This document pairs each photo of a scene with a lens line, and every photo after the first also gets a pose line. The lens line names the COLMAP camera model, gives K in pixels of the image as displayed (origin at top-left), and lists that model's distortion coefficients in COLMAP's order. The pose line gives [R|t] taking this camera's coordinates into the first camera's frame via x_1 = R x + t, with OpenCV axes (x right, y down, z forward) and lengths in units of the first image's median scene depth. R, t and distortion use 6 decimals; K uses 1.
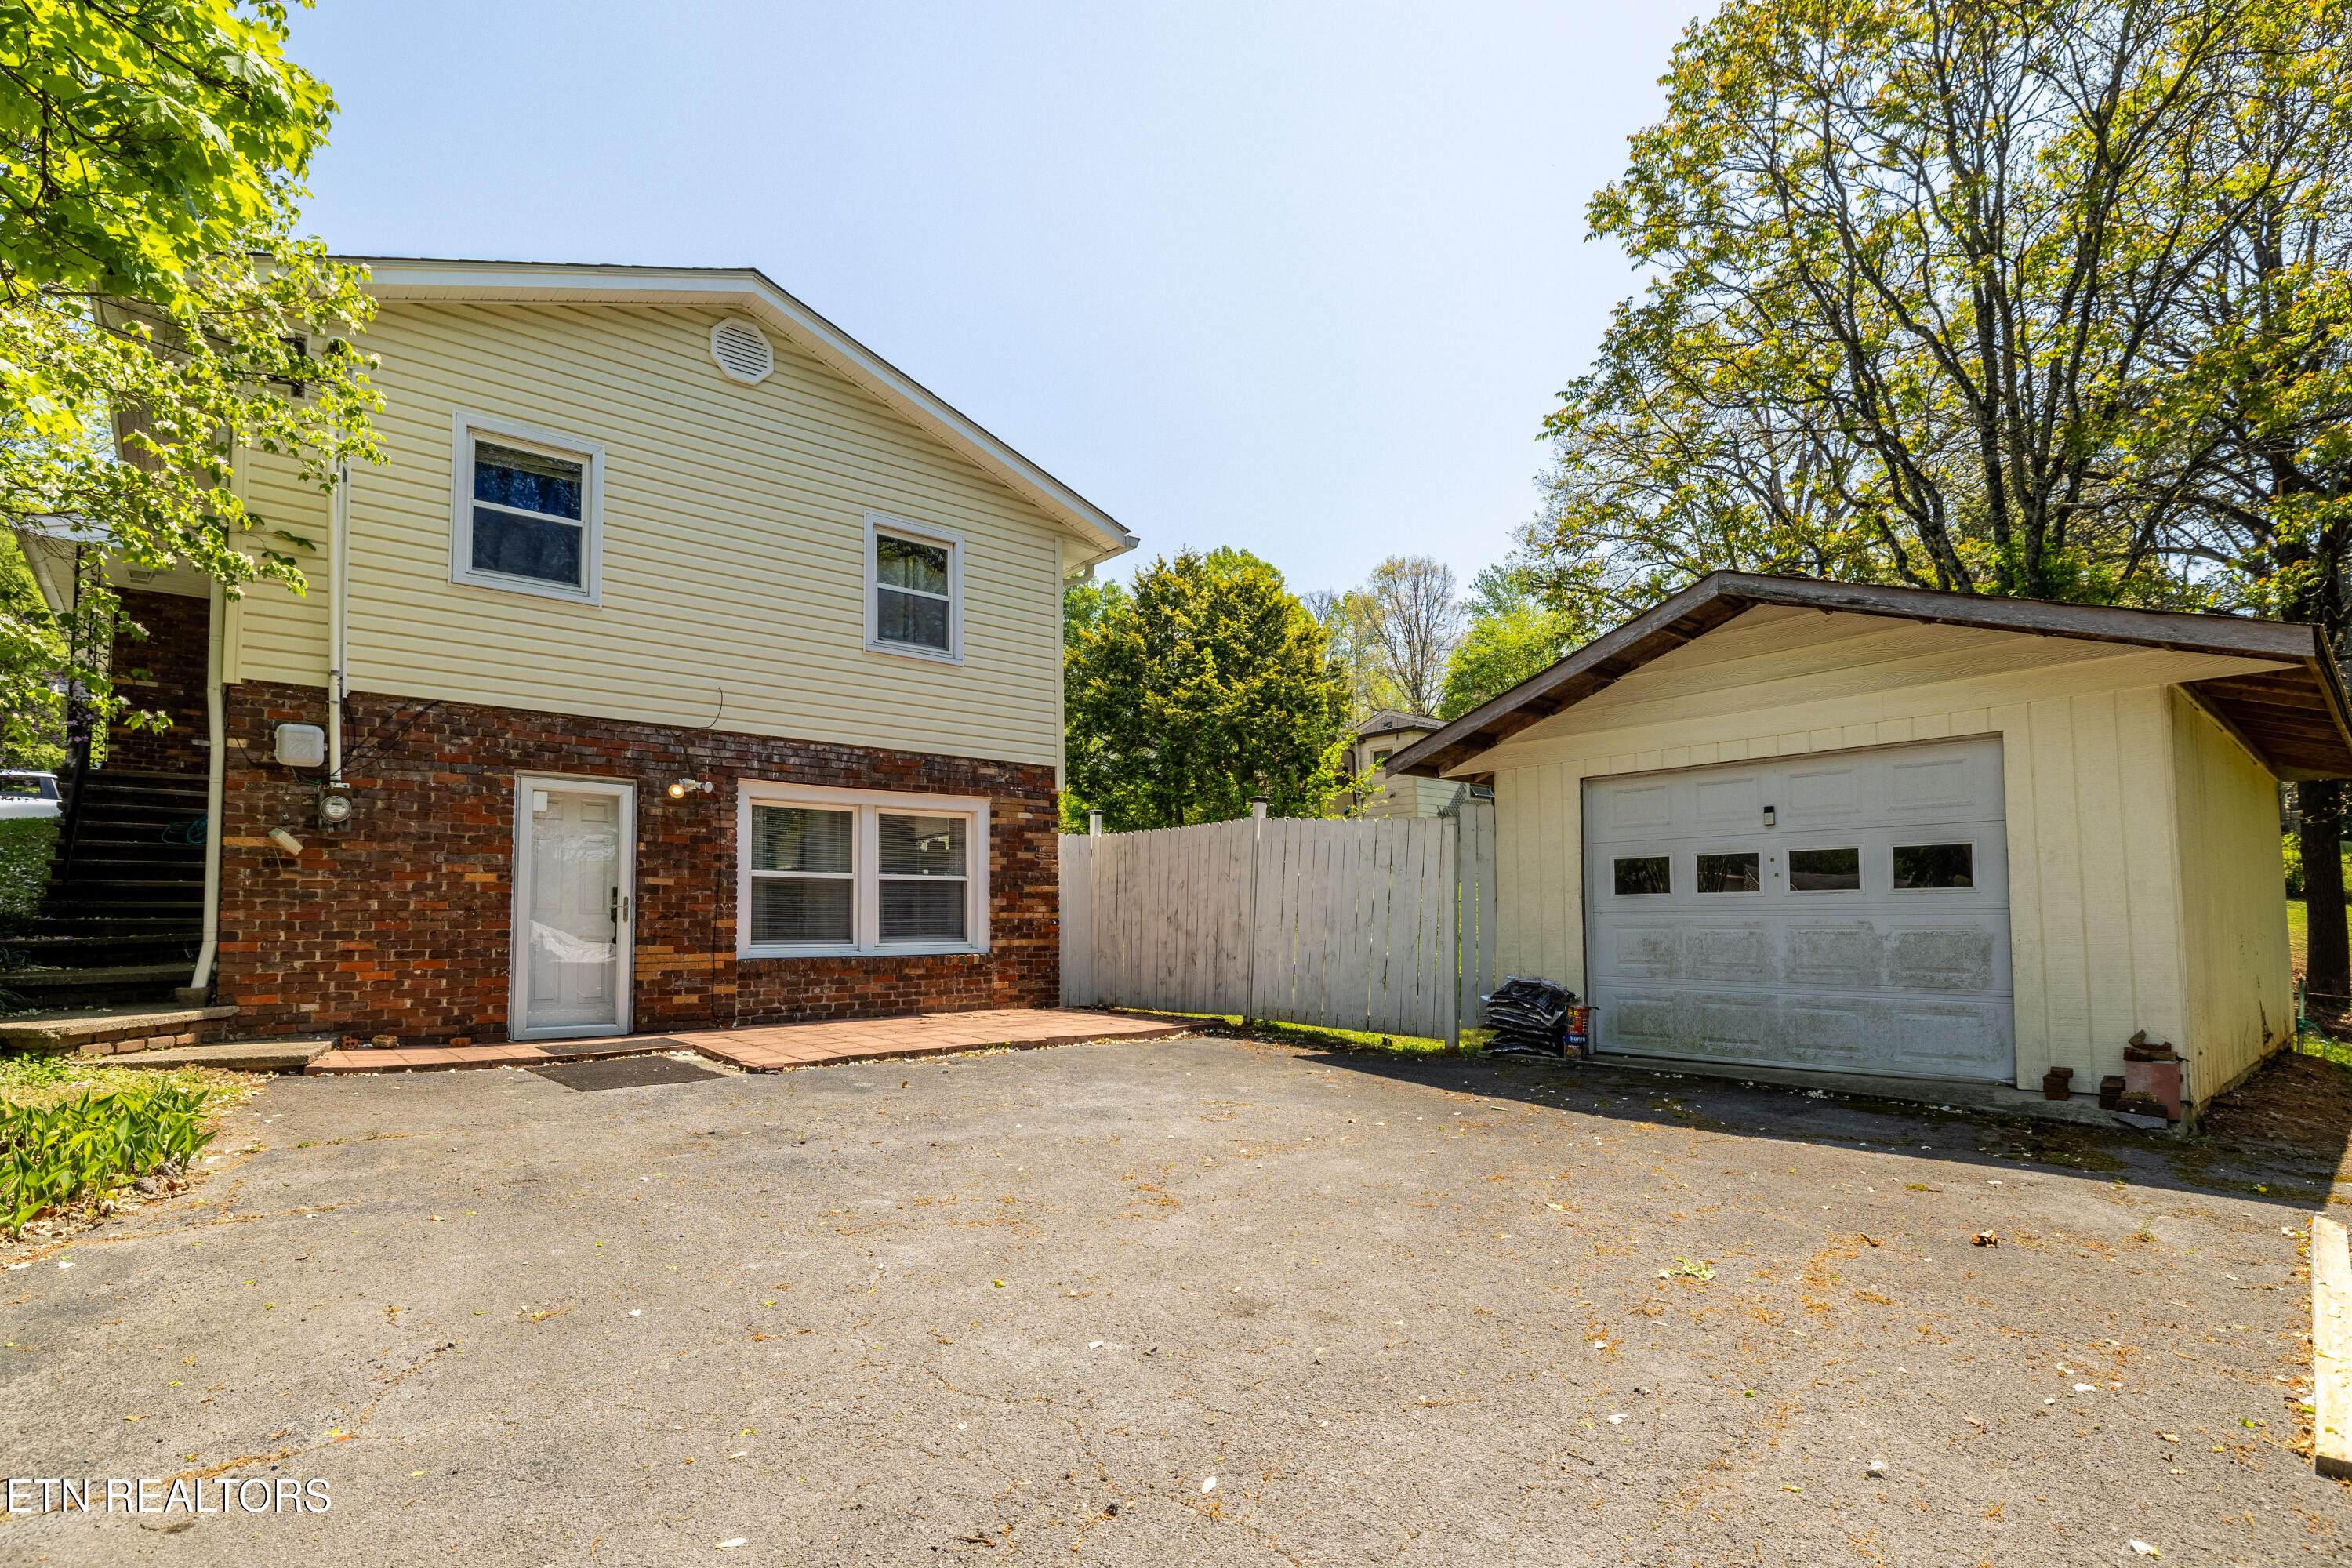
lens RADIAL K [[1131.2, 0, 1143.7], [0, 1131.2, 803.8], [0, 0, 1]] dist [-0.007588, -0.000619]
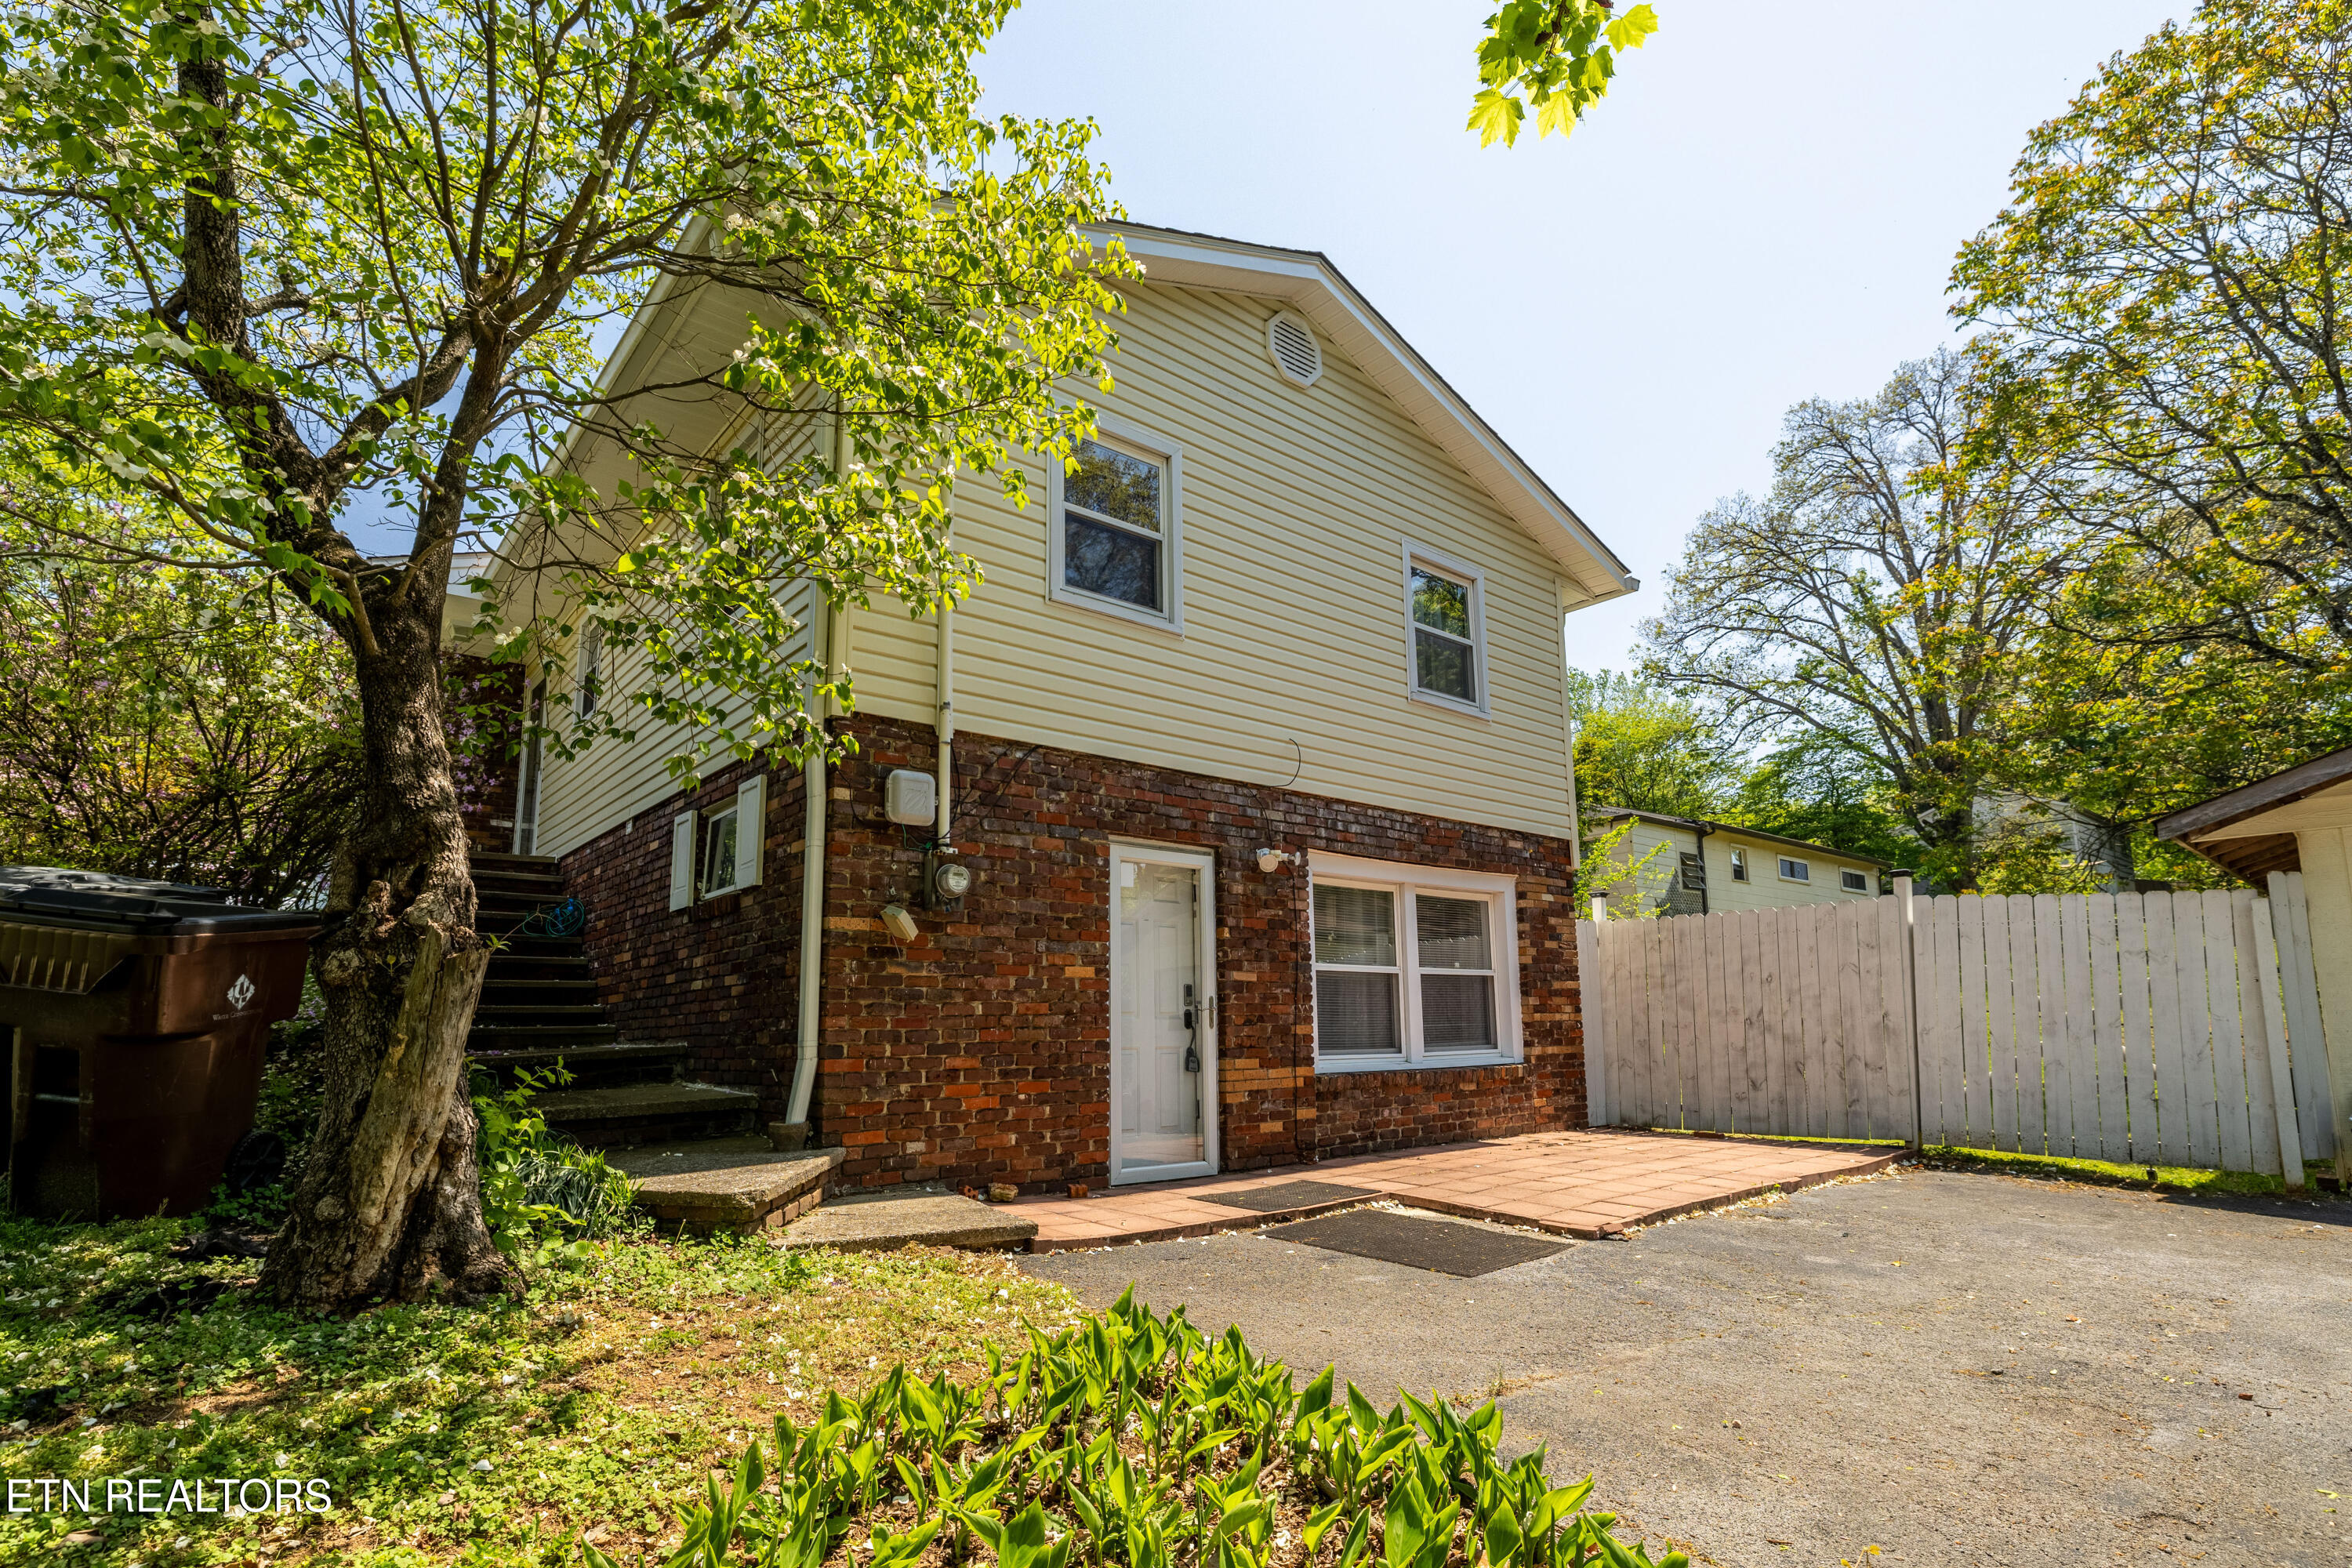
lens RADIAL K [[1131.2, 0, 1206.0], [0, 1131.2, 798.9], [0, 0, 1]] dist [-0.007588, -0.000619]
pose [[0.999962, -0.006107, 0.006197, -0.443231], [0.006663, 0.995548, -0.094022, 0.018020], [-0.005595, 0.094060, 0.995551, 0.186000]]
